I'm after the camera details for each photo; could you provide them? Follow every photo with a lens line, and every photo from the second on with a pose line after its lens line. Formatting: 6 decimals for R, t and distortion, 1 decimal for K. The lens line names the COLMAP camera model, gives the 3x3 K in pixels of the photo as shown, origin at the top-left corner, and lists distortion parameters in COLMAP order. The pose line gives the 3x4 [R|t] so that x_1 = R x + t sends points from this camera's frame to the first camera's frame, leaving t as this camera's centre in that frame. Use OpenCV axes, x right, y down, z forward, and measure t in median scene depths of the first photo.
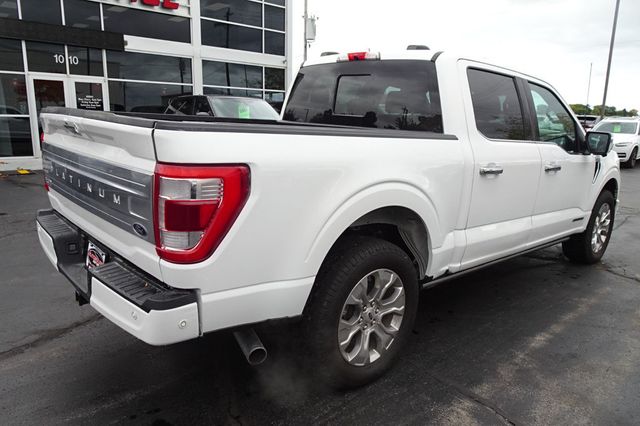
lens RADIAL K [[466.5, 0, 318.4], [0, 466.5, 212.3], [0, 0, 1]] dist [-0.004933, -0.002034]
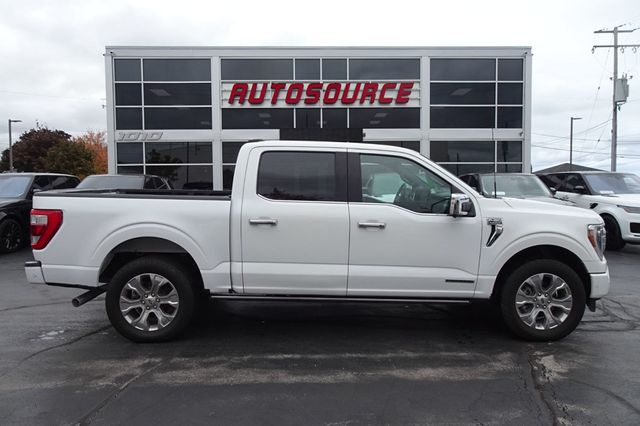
lens RADIAL K [[466.5, 0, 318.4], [0, 466.5, 212.3], [0, 0, 1]] dist [-0.004933, -0.002034]
pose [[0.753451, 0.001306, -0.657502, 0.371938], [-0.105862, 0.987193, -0.119349, 0.007933], [0.648926, 0.159528, 0.743940, 0.015573]]
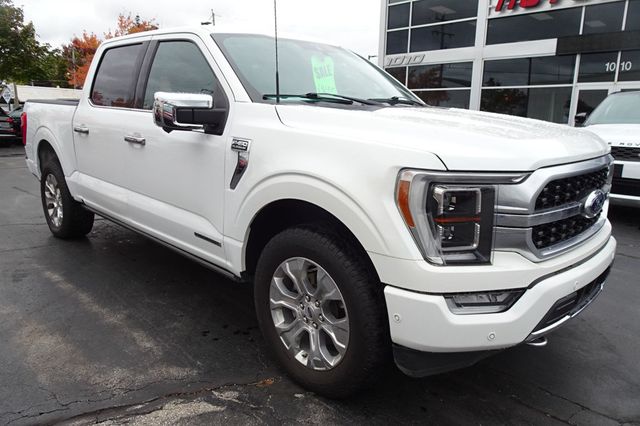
lens RADIAL K [[465.0, 0, 322.9], [0, 465.0, 211.5], [0, 0, 1]] dist [-0.000024, 0.000397]
pose [[0.058659, 0.166956, -0.984218, 0.440601], [-0.220045, 0.963828, 0.150383, -0.055122], [0.973724, 0.207751, 0.093275, 0.409339]]
